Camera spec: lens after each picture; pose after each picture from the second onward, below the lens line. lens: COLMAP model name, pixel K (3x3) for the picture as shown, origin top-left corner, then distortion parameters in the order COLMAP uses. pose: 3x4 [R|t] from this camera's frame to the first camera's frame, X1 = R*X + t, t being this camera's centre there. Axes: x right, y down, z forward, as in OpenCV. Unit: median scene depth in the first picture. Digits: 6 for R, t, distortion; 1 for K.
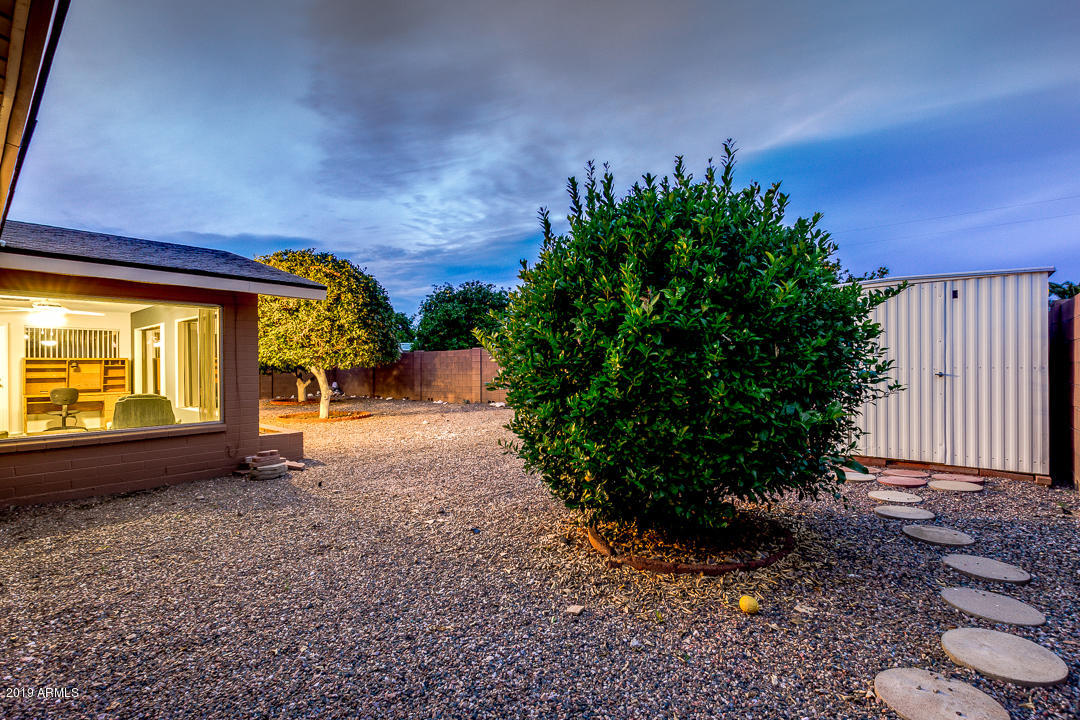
lens RADIAL K [[475.5, 0, 540.0], [0, 475.5, 360.0], [0, 0, 1]] dist [0.000605, 0.000082]
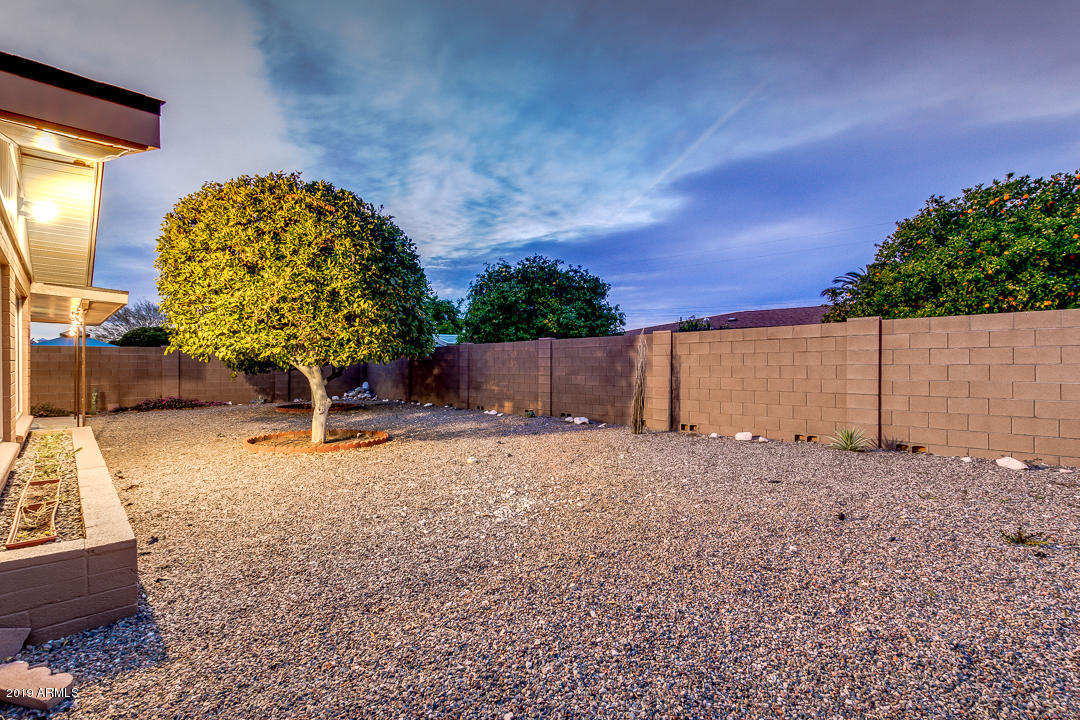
lens RADIAL K [[475.5, 0, 540.0], [0, 475.5, 360.0], [0, 0, 1]] dist [0.000605, 0.000082]
pose [[0.994708, 0.008223, -0.102410, -0.066452], [-0.007919, 0.999963, 0.003375, 0.004858], [0.102434, -0.002546, 0.994737, 0.287387]]
